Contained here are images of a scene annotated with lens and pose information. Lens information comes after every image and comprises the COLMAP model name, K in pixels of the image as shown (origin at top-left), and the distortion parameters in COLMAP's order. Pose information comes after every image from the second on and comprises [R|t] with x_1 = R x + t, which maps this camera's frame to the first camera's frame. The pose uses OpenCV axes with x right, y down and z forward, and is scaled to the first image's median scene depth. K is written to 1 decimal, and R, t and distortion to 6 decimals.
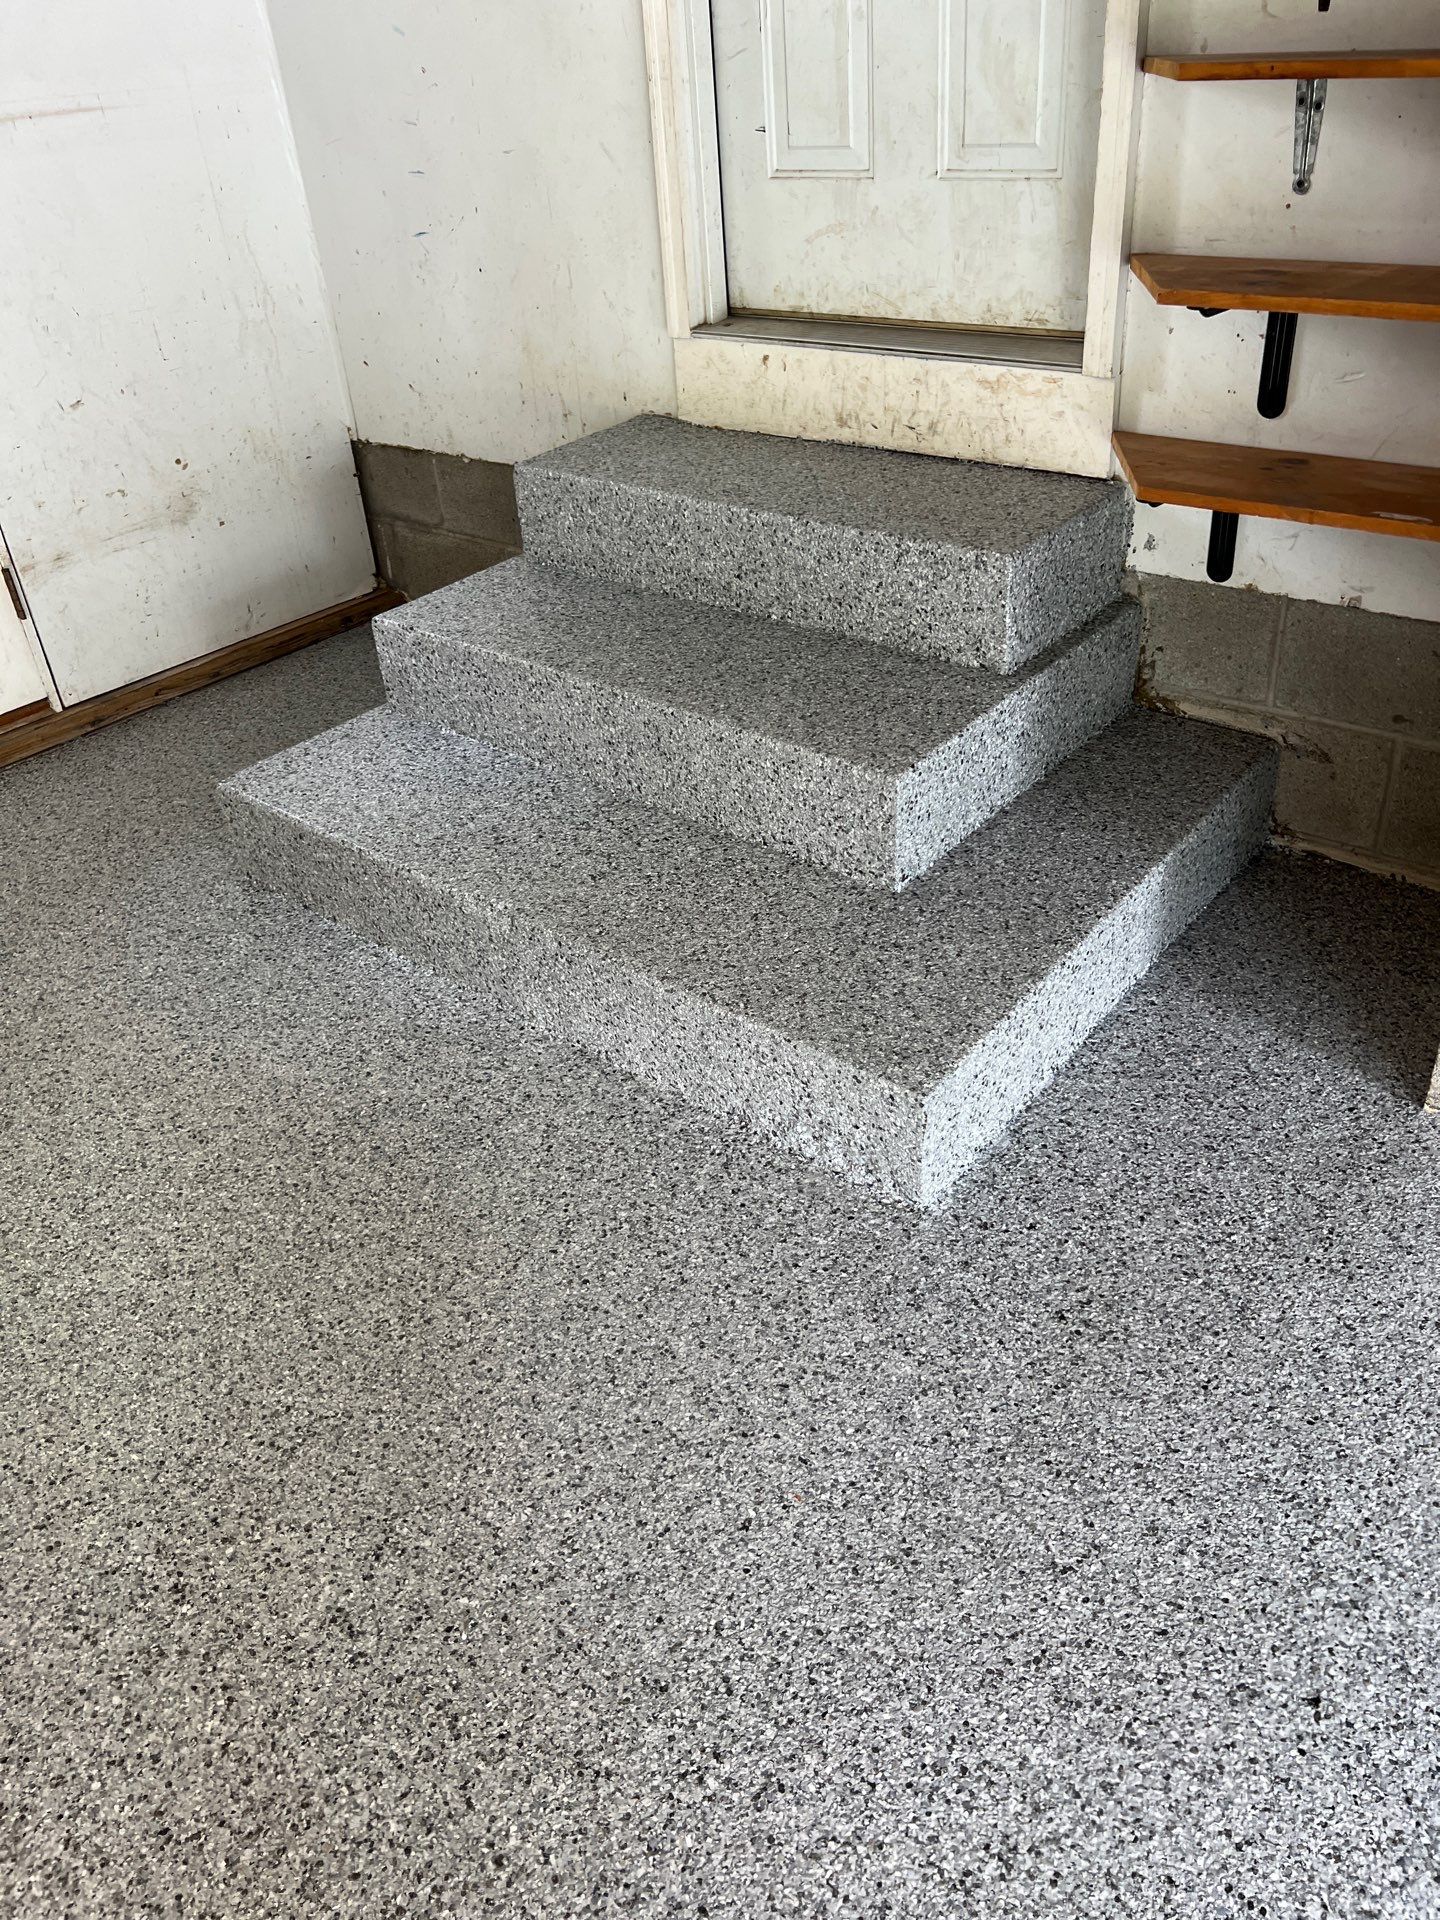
lens RADIAL K [[1449.8, 0, 727.6], [0, 1449.8, 954.3], [0, 0, 1]] dist [0.030617, -0.031587]
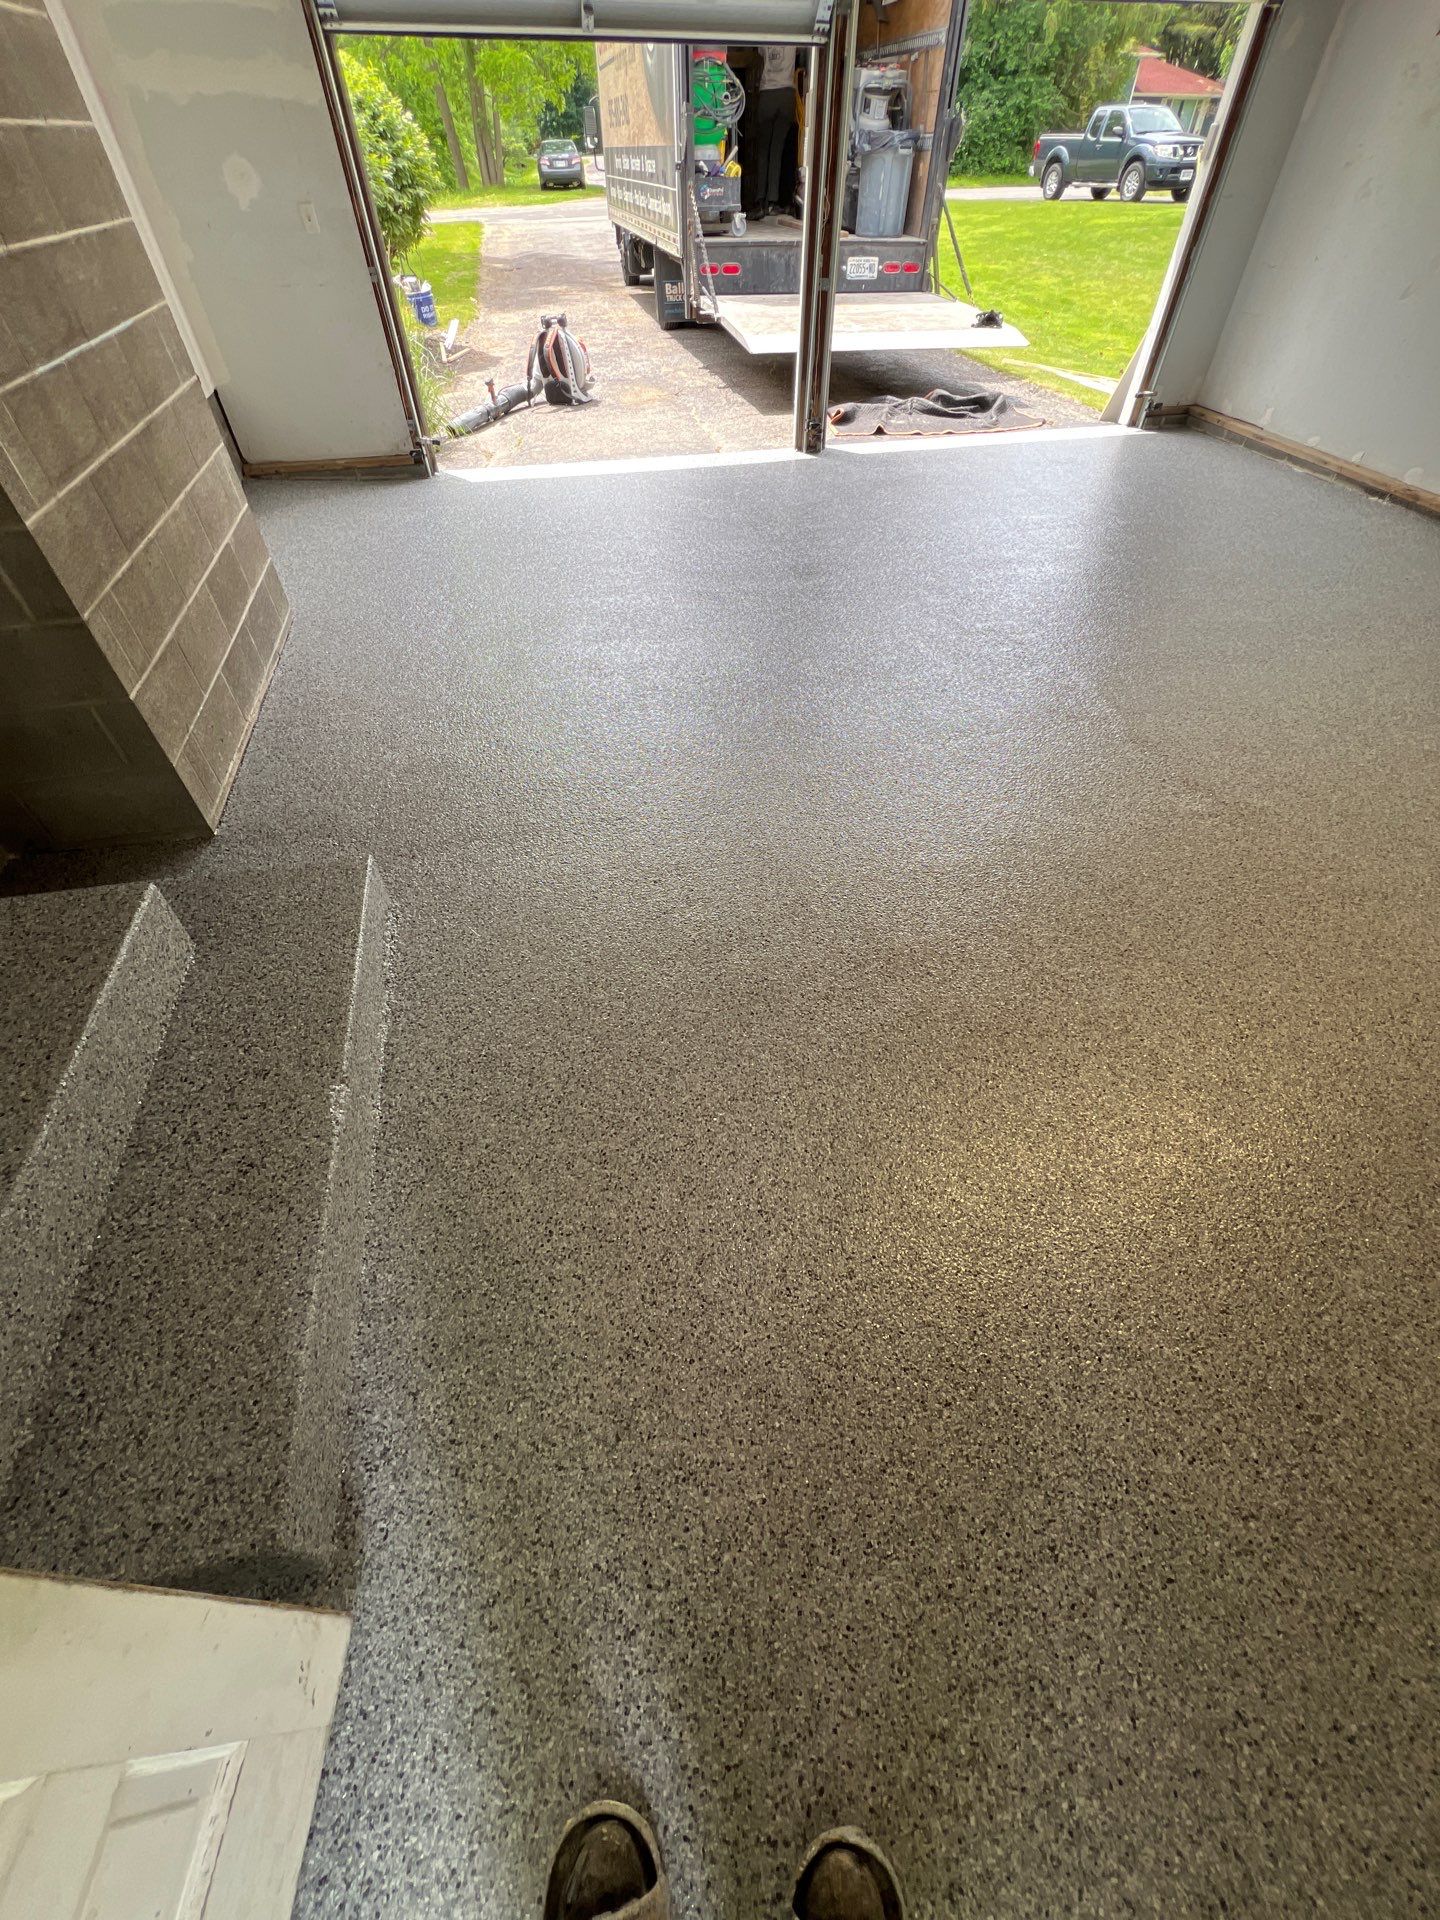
lens RADIAL K [[756.9, 0, 719.5], [0, 756.9, 953.4], [0, 0, 1]] dist [-0.003813, 0.000309]
pose [[-0.795202, -0.398632, 0.456887, -0.614684], [0.370125, 0.277716, 0.886500, -0.481552], [-0.480272, 0.874052, -0.073297, 0.695766]]
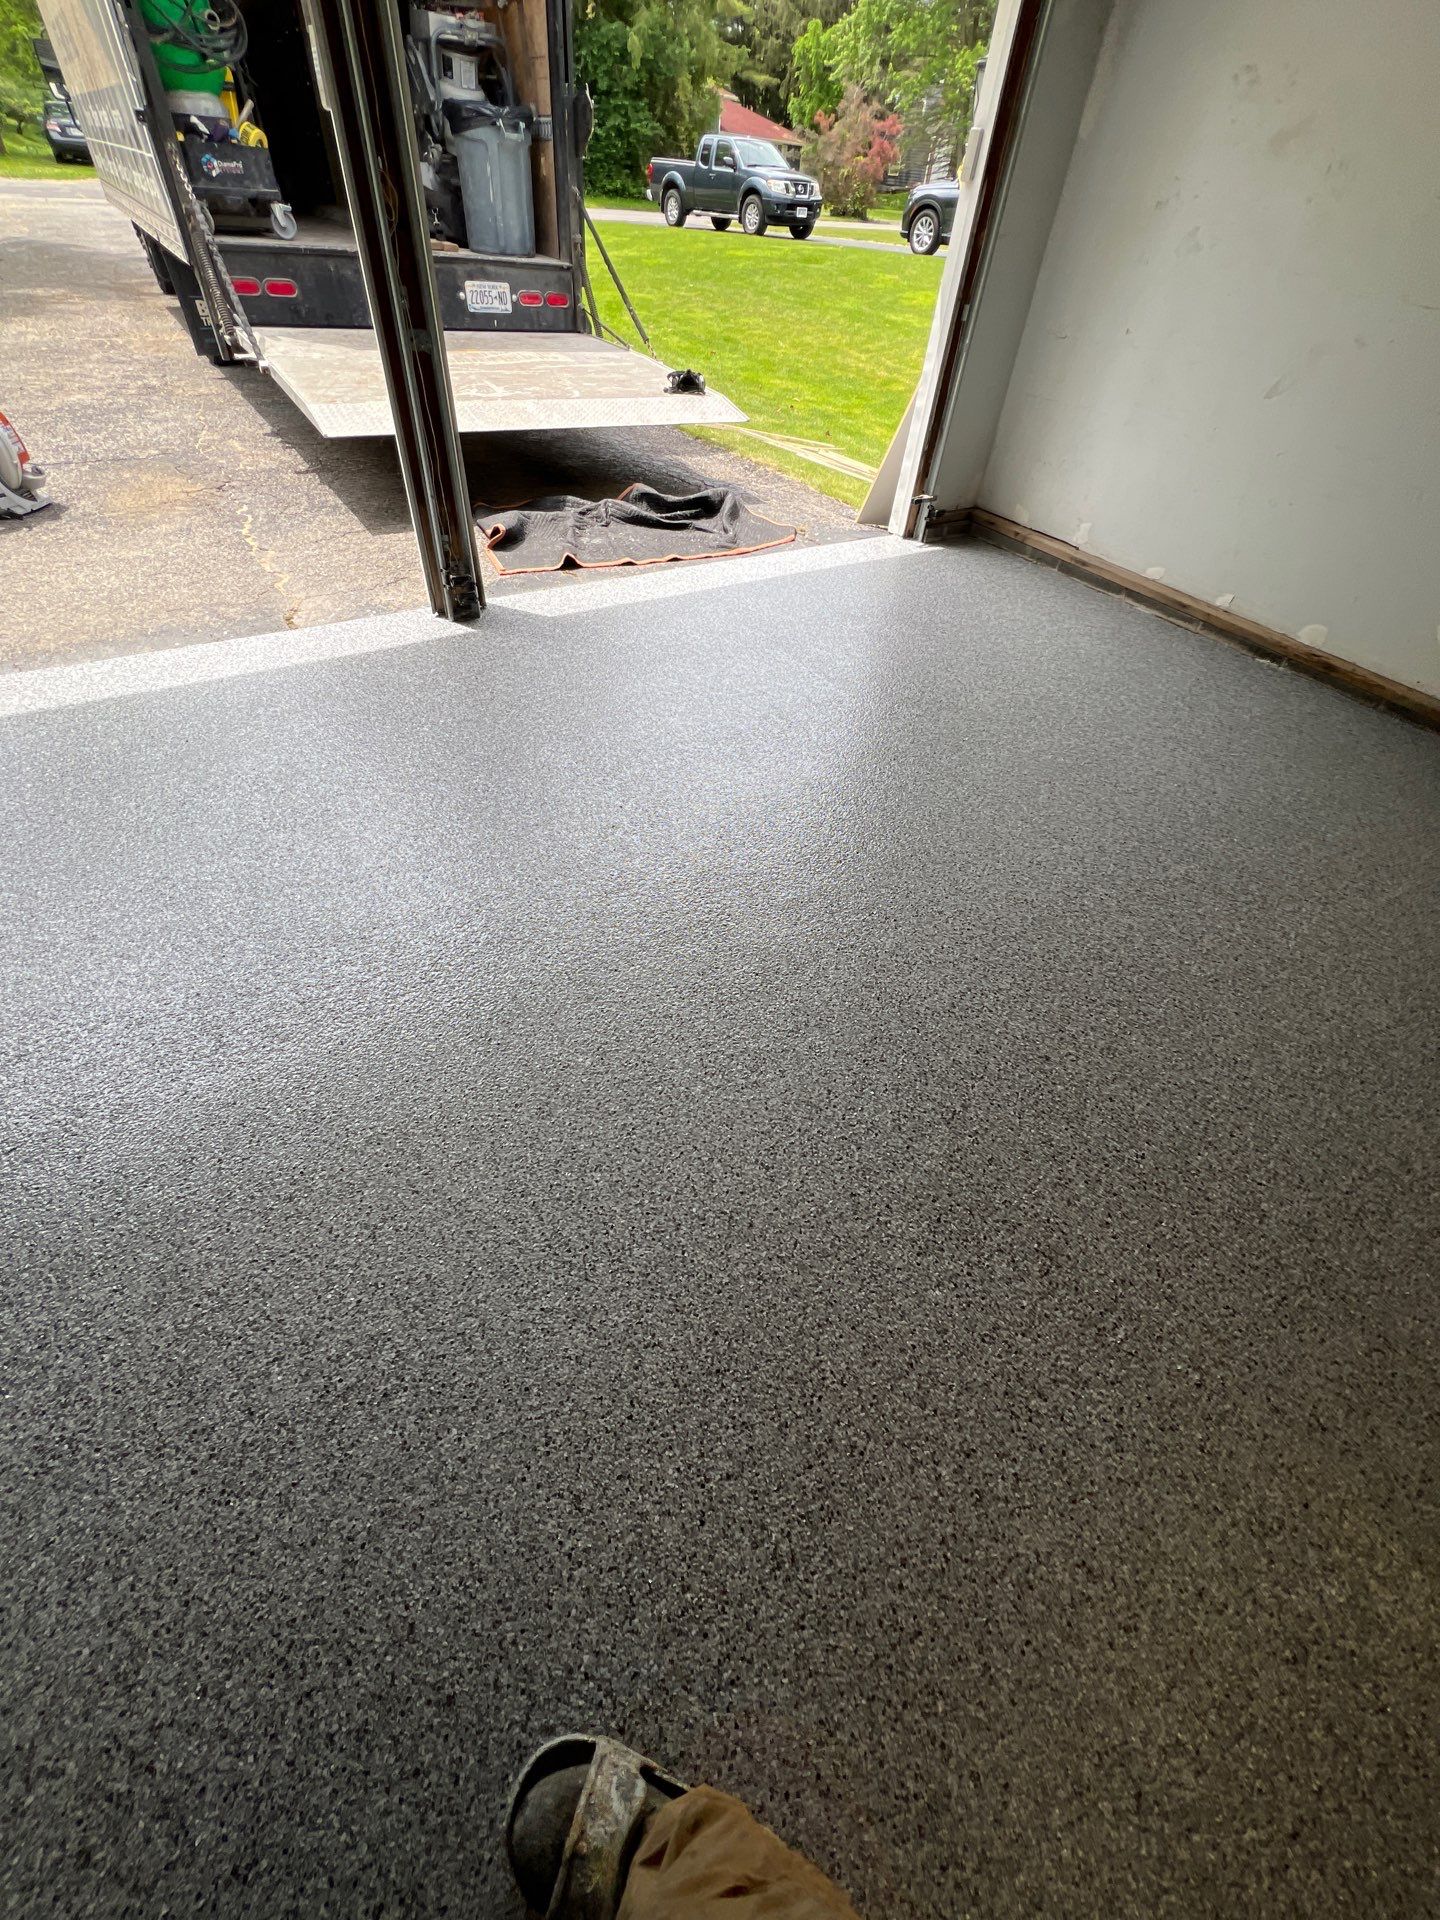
lens RADIAL K [[756.9, 0, 717.1], [0, 756.9, 951.1], [0, 0, 1]] dist [-0.003813, 0.000309]
pose [[-0.957863, -0.212454, 0.193293, -0.465663], [0.141464, 0.236731, 0.961221, -0.329523], [-0.249973, 0.948062, -0.196701, 0.474549]]
